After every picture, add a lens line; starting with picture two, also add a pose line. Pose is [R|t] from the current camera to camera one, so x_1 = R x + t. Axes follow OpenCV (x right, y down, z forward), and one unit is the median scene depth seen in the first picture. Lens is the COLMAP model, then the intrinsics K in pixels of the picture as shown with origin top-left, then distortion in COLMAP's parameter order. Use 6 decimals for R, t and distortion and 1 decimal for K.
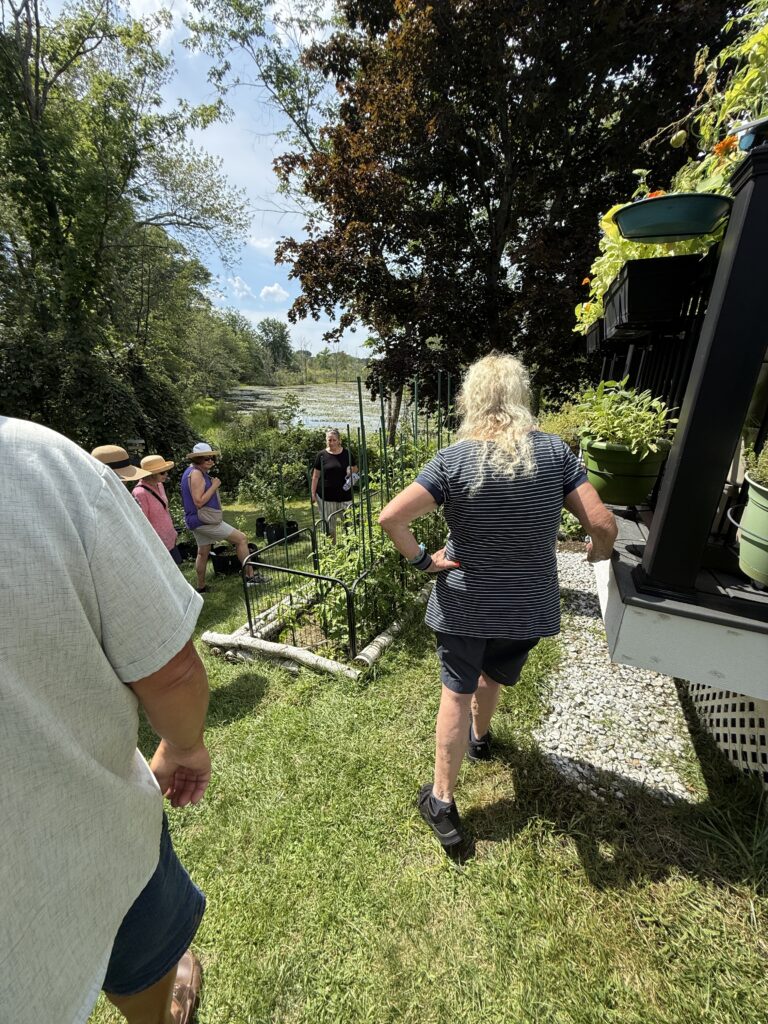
lens RADIAL K [[412.4, 0, 384.0], [0, 412.4, 512.0], [0, 0, 1]] dist [-0.000429, 0.000005]
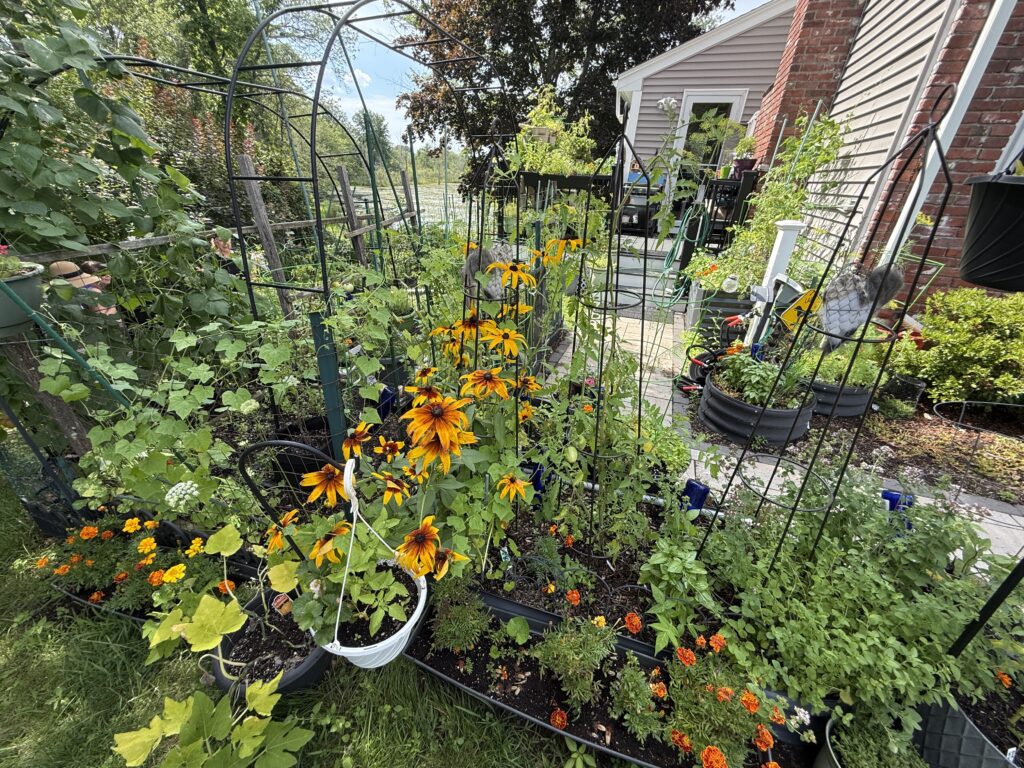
lens RADIAL K [[412.4, 0, 512.0], [0, 412.4, 384.0], [0, 0, 1]] dist [-0.000429, 0.000005]
pose [[0.998837, -0.014543, 0.045969, 0.049378], [0.007451, 0.988530, 0.150843, 0.108564], [-0.047635, -0.150325, 0.987488, -0.401845]]
